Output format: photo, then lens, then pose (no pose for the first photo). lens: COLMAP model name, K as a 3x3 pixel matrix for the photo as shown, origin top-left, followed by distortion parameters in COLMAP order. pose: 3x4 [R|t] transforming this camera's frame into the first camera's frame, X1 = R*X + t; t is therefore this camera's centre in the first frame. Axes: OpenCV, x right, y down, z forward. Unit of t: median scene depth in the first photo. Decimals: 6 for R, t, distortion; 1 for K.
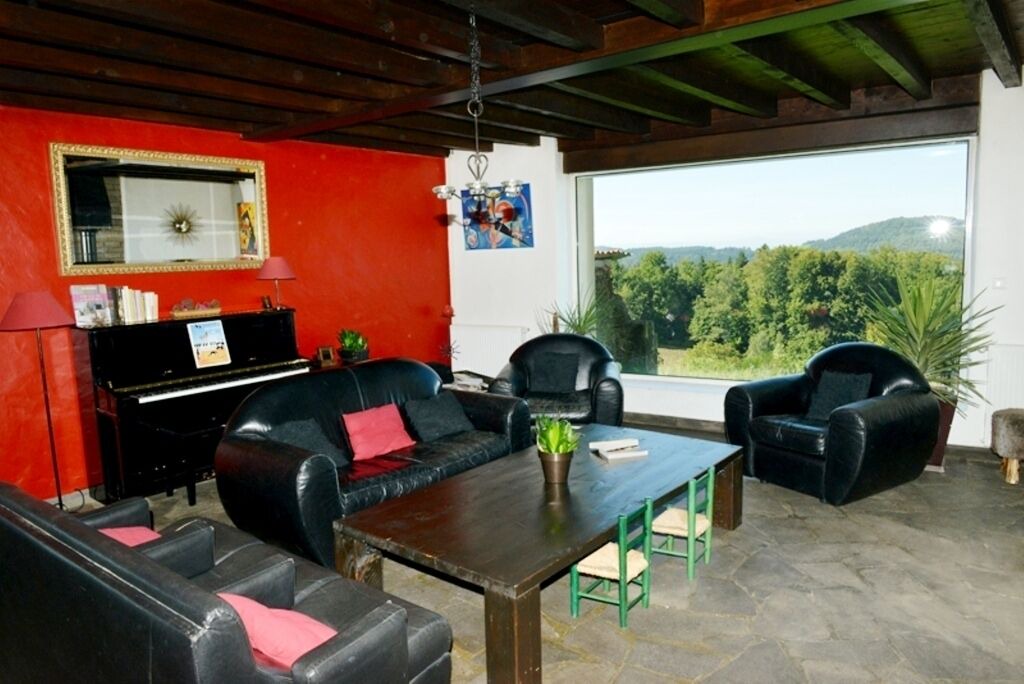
lens RADIAL K [[691.2, 0, 512.0], [0, 691.2, 342.0], [0, 0, 1]] dist [-0.010561, -0.004274]
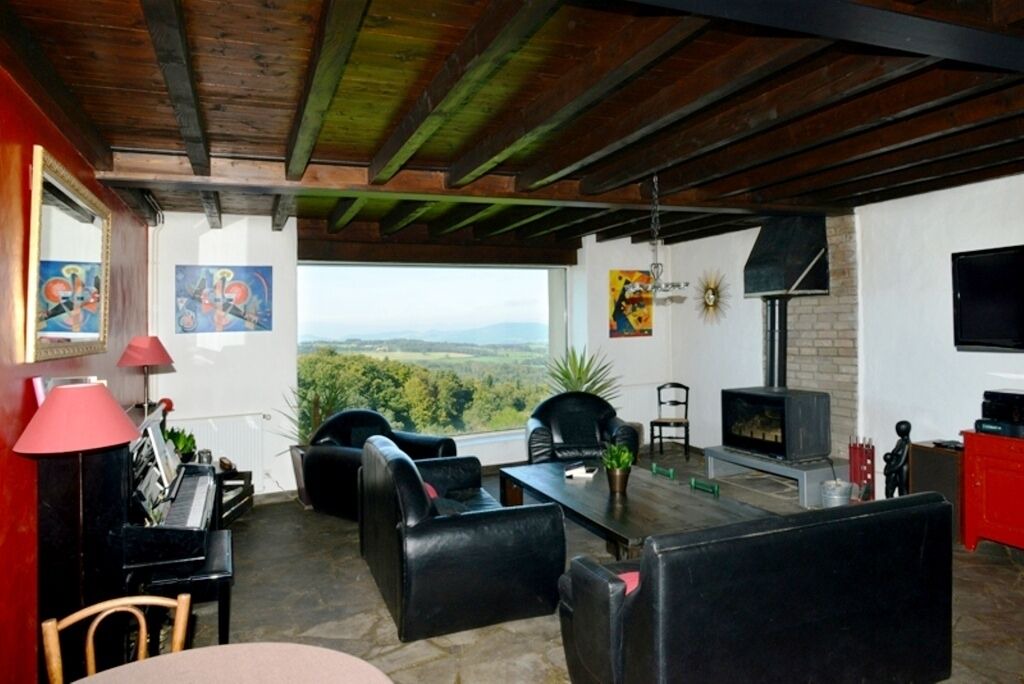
lens RADIAL K [[691.2, 0, 512.0], [0, 691.2, 342.0], [0, 0, 1]] dist [-0.010561, -0.004274]
pose [[0.508448, -0.011021, 0.861022, -0.646395], [0.109610, 0.992612, -0.052022, -0.030150], [-0.854088, 0.120827, 0.505900, 0.199101]]
